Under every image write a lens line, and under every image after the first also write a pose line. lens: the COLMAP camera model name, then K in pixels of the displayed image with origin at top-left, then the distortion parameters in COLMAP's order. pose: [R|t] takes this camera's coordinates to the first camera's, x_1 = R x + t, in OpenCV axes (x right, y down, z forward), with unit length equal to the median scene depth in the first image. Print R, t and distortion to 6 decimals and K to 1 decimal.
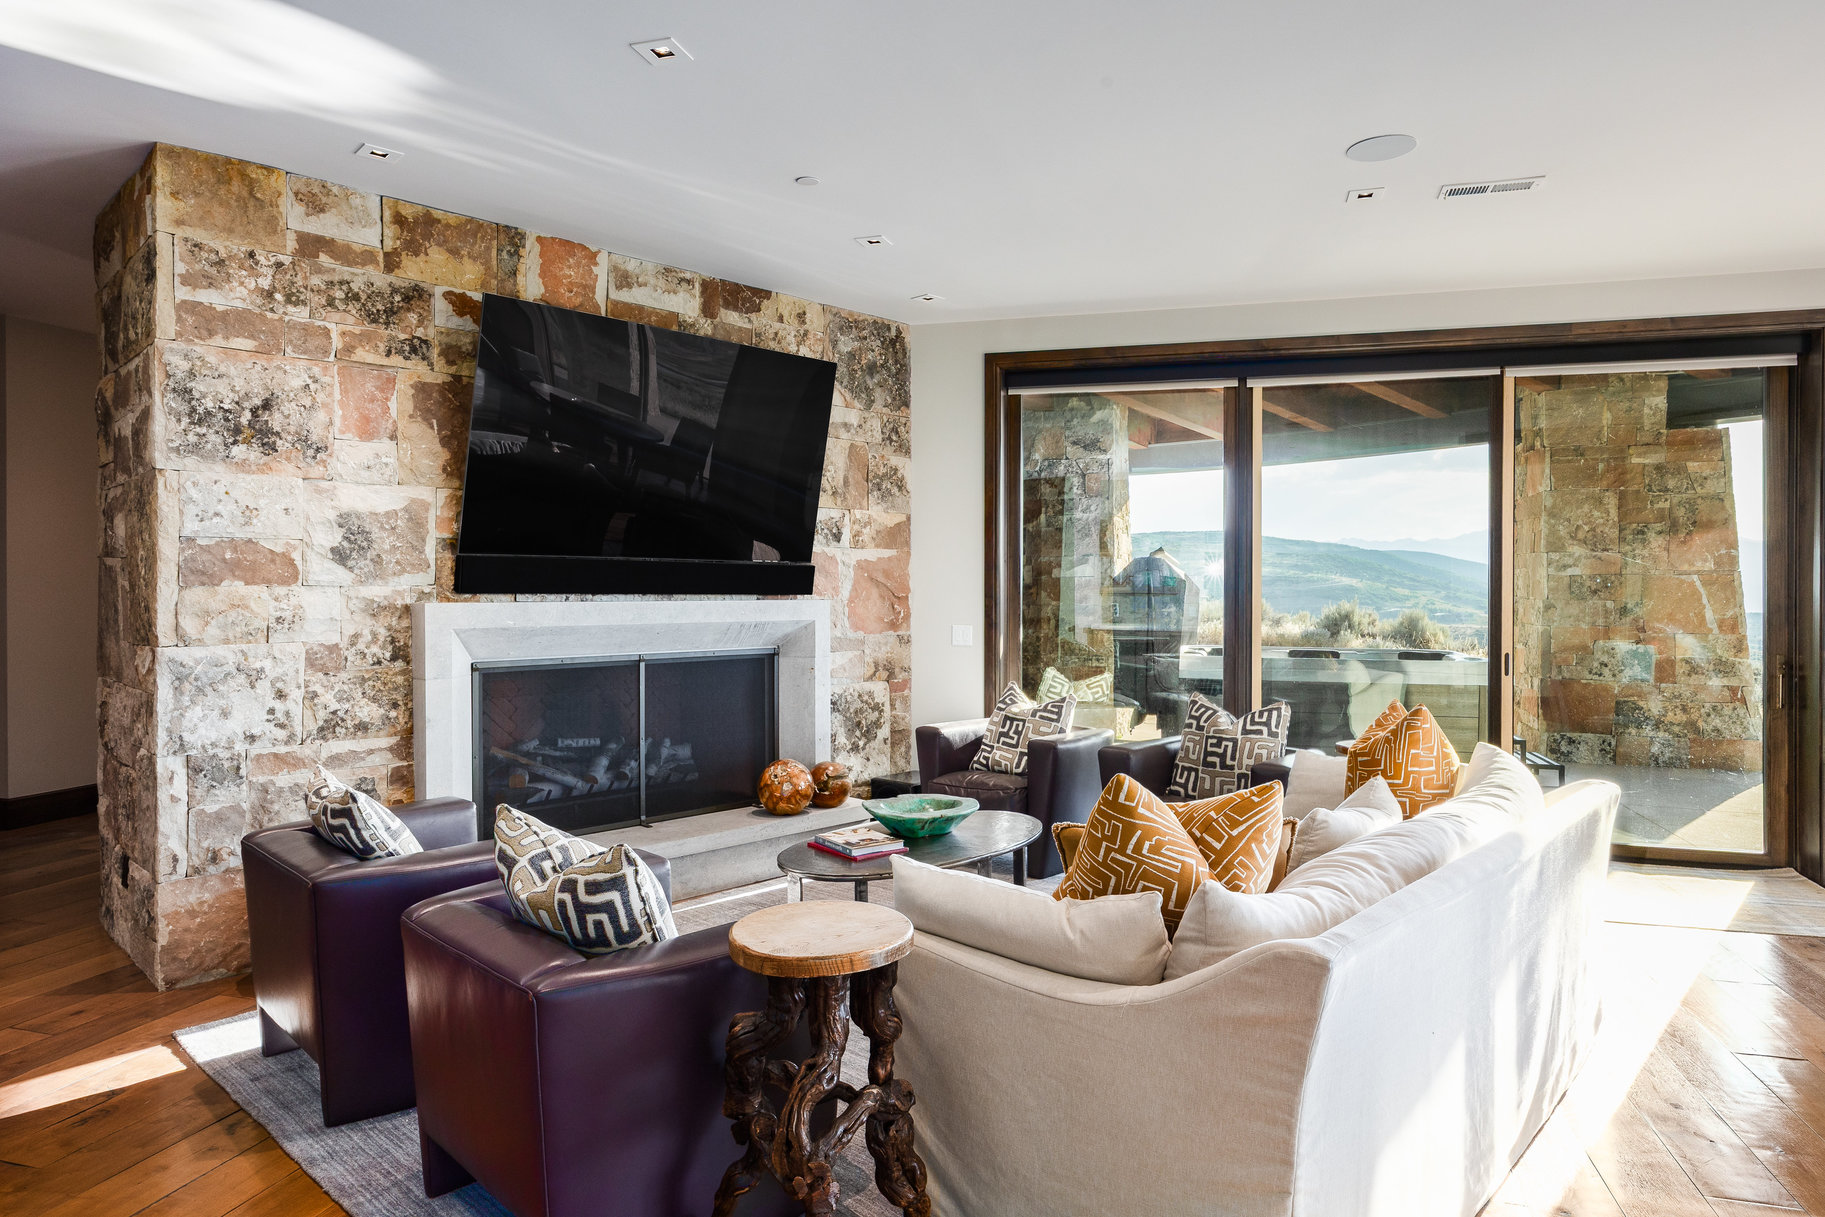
lens RADIAL K [[1081.3, 0, 912.1], [0, 1081.3, 591.2], [0, 0, 1]] dist [-0.002241, -0.000122]
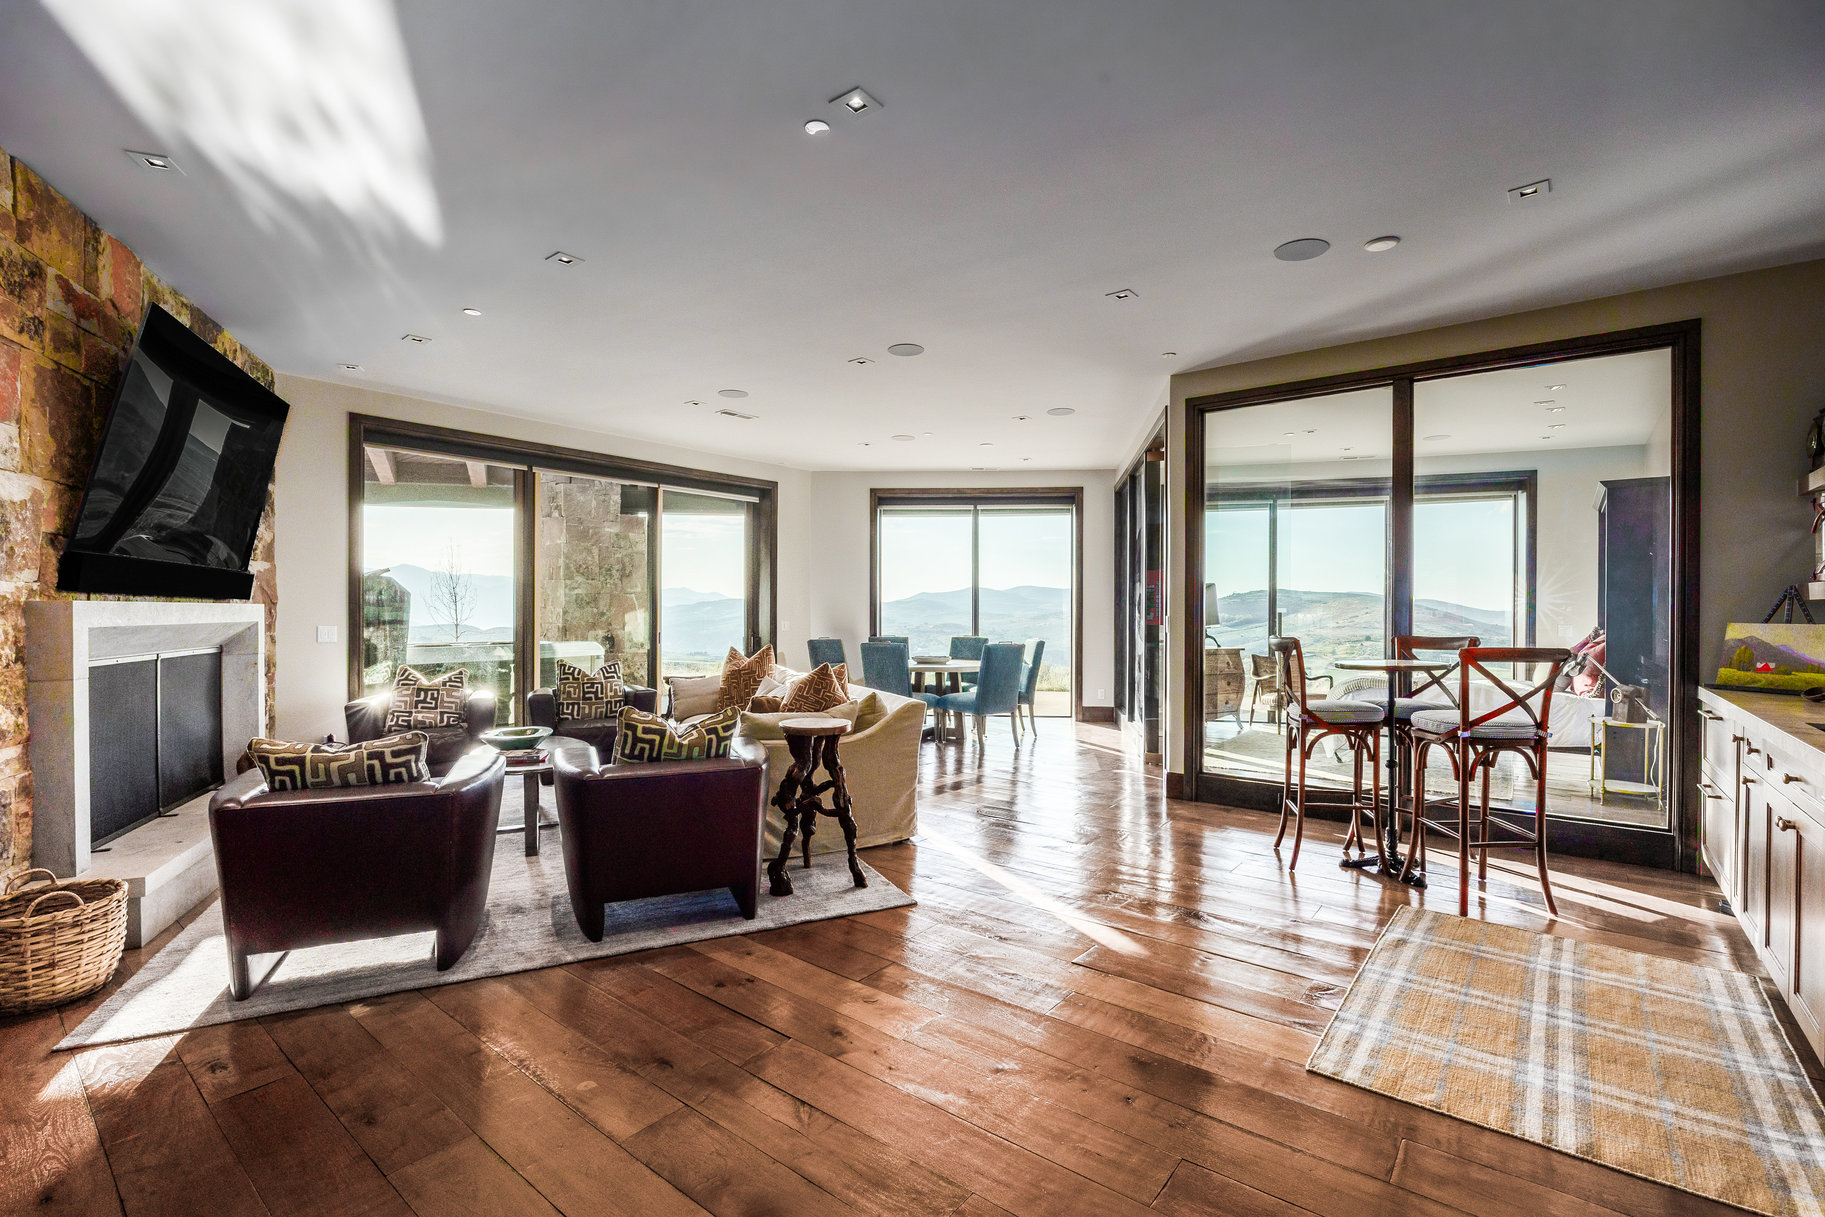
lens RADIAL K [[821.2, 0, 913.0], [0, 821.2, 612.5], [0, 0, 1]] dist [0.001775, 0.000241]
pose [[0.384863, -0.007238, 0.922946, -0.806766], [0.004236, 0.999973, 0.006076, 0.019535], [-0.922964, 0.001571, 0.384883, 0.024069]]
